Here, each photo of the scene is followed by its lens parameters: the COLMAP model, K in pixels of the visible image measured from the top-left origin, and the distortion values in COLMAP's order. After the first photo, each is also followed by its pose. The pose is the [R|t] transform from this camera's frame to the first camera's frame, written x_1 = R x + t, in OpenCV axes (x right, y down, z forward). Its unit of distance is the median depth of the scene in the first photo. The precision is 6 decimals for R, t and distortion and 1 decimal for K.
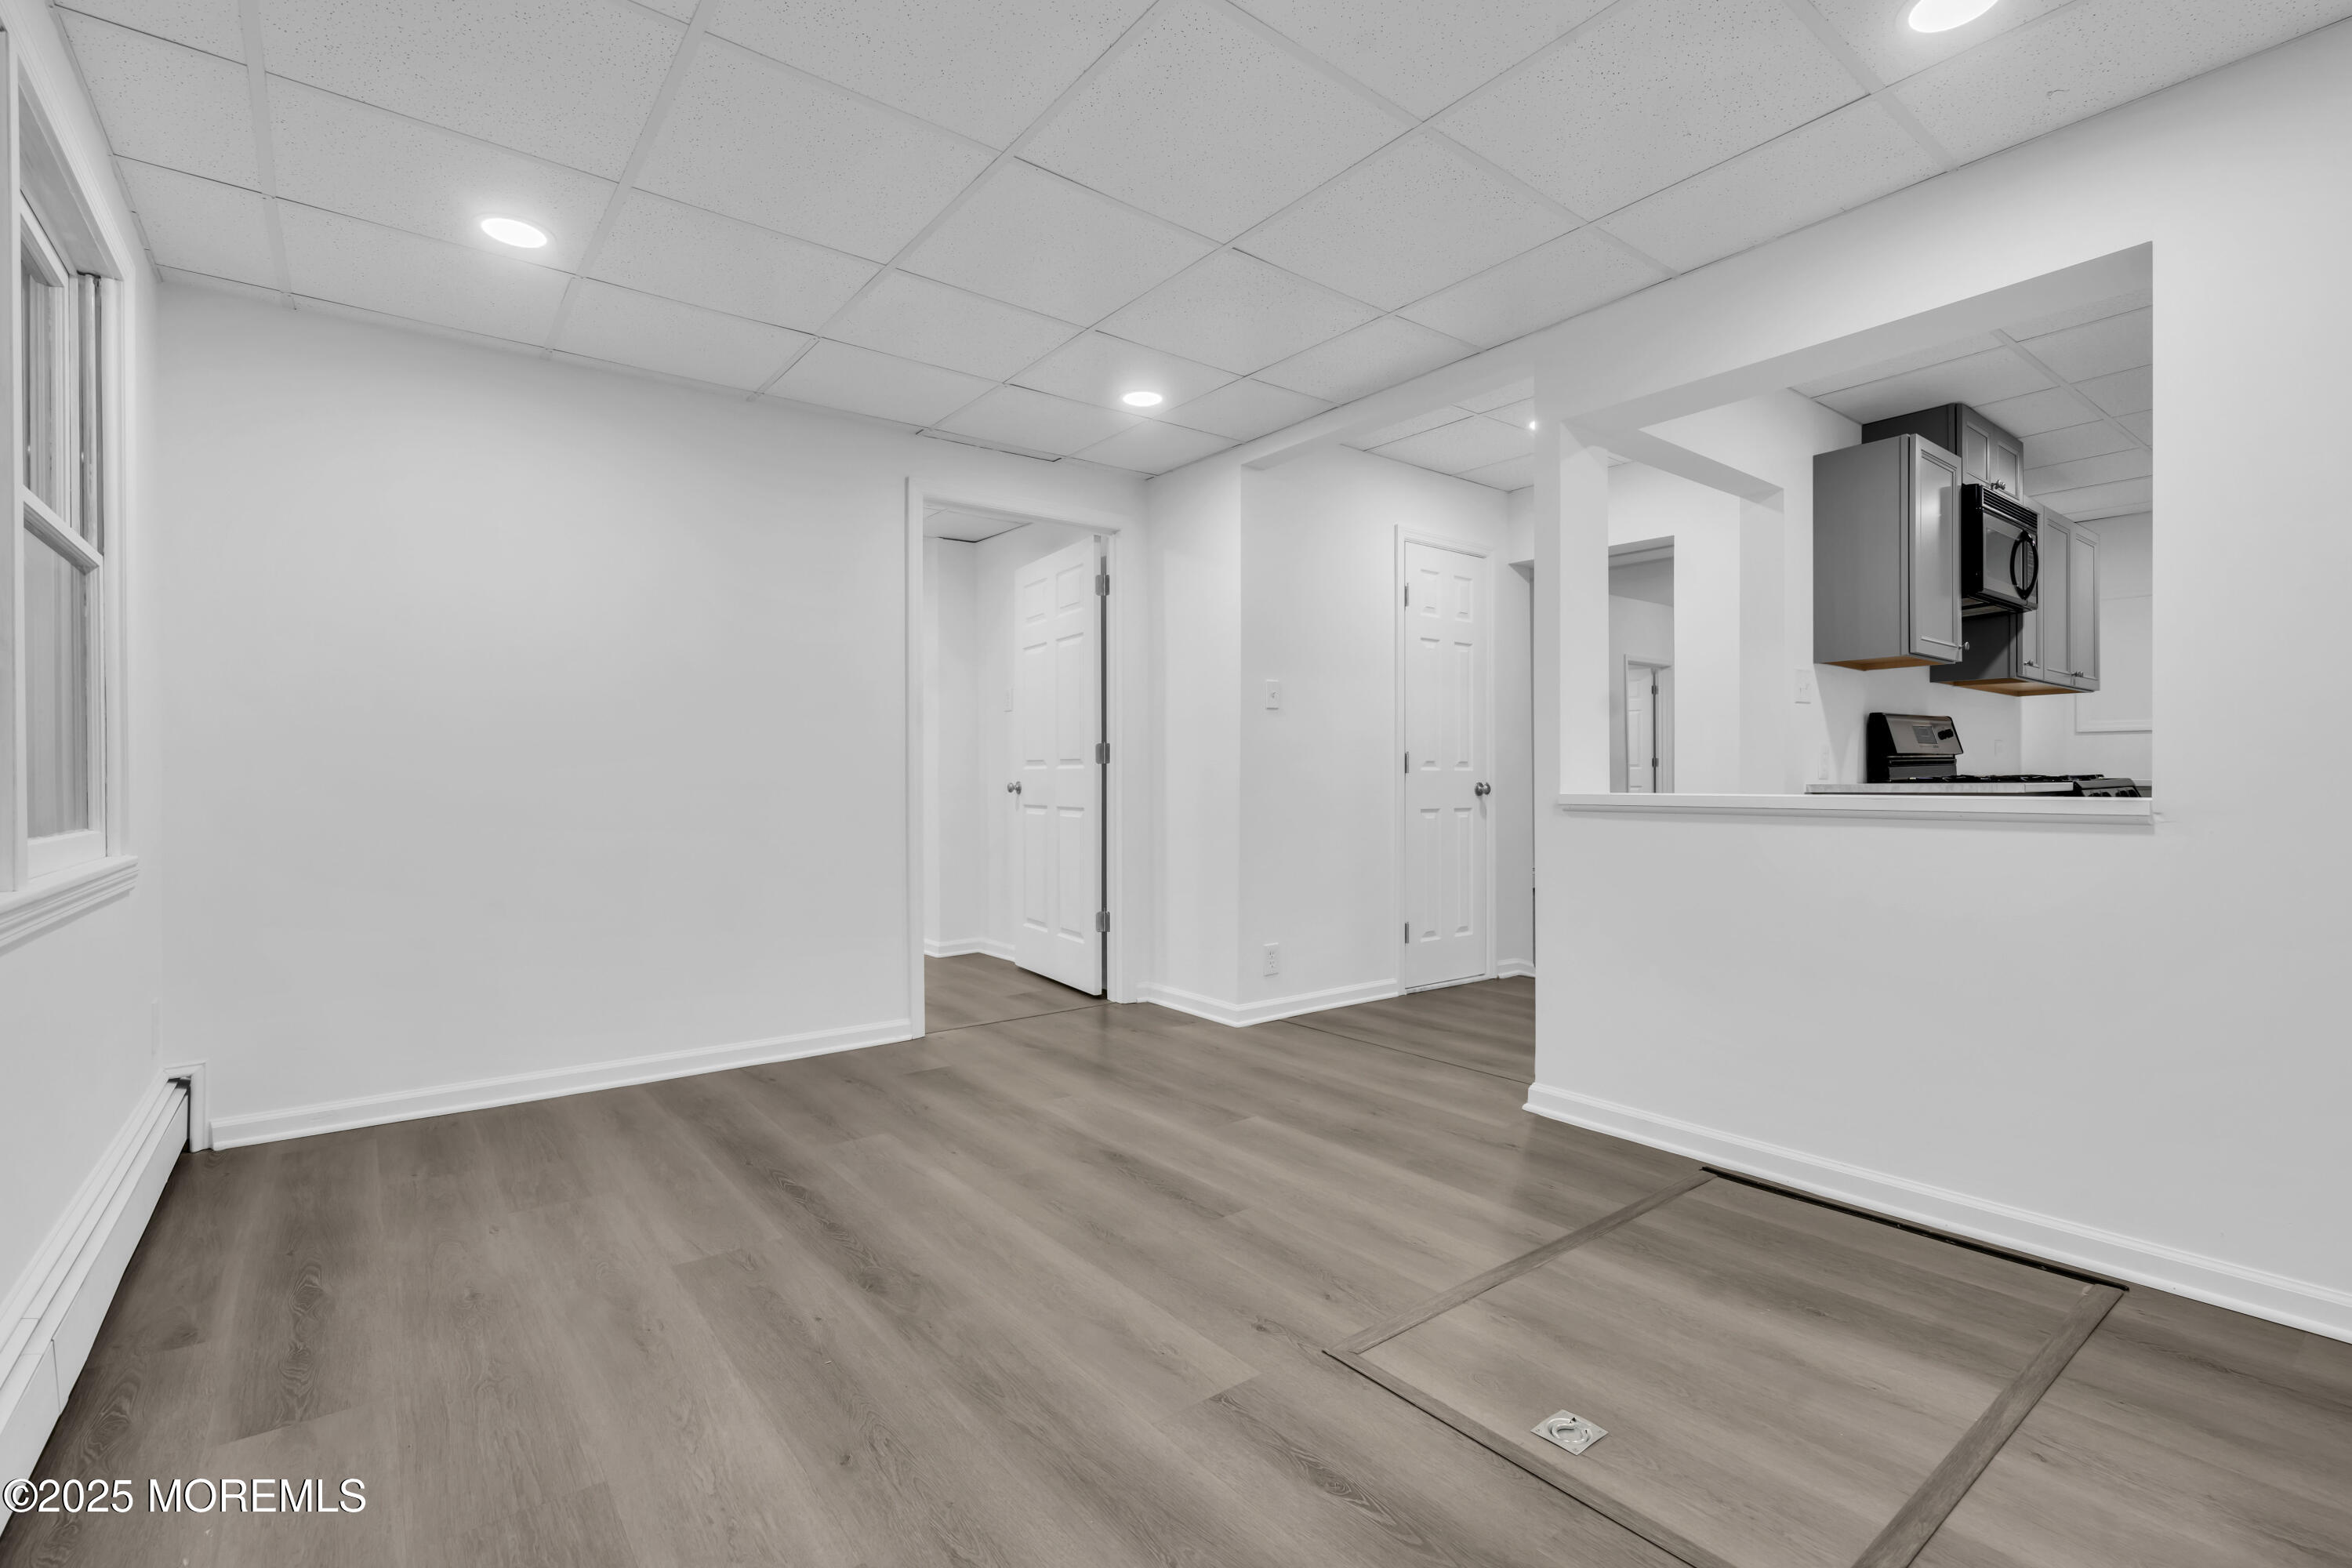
lens RADIAL K [[1058.6, 0, 1170.0], [0, 1058.6, 785.5], [0, 0, 1]] dist [-0.001041, -0.000311]
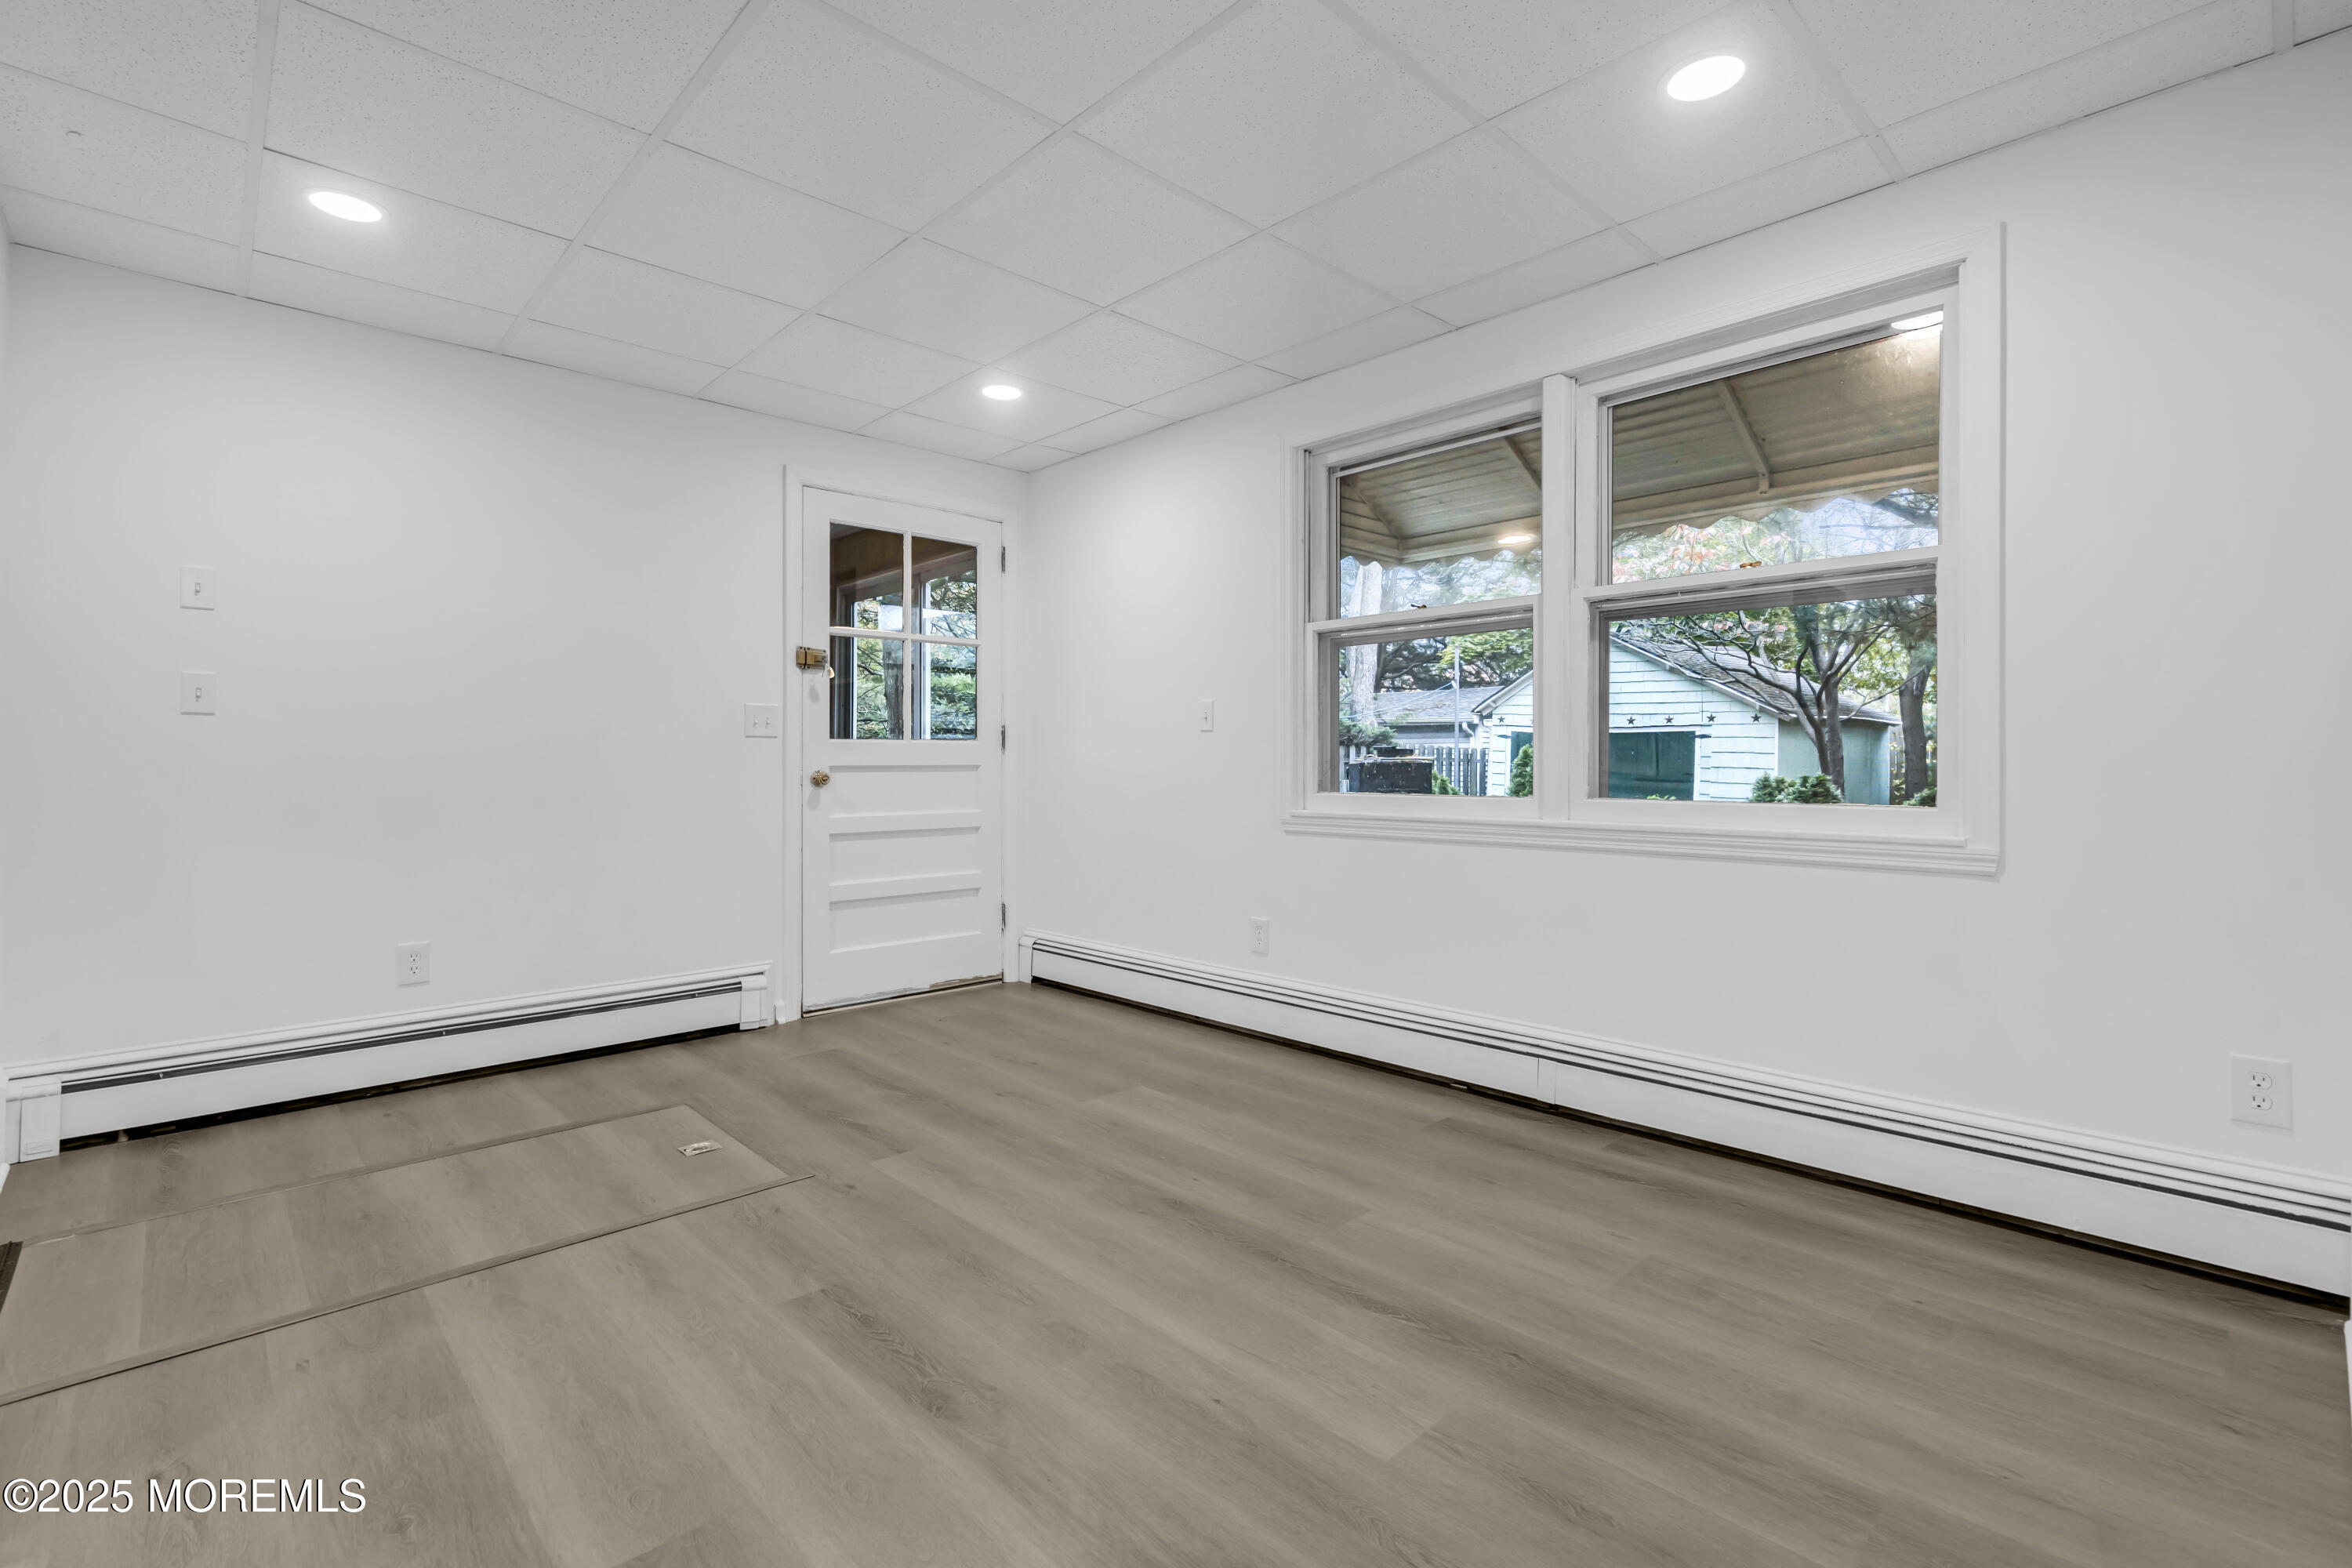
lens RADIAL K [[1058.6, 0, 1171.3], [0, 1058.6, 767.5], [0, 0, 1]] dist [-0.001041, -0.000311]
pose [[-0.995165, 0.005636, -0.098054, -0.157133], [0.004657, 0.999937, 0.010211, -0.012952], [0.098105, 0.009705, -0.995129, 2.009895]]
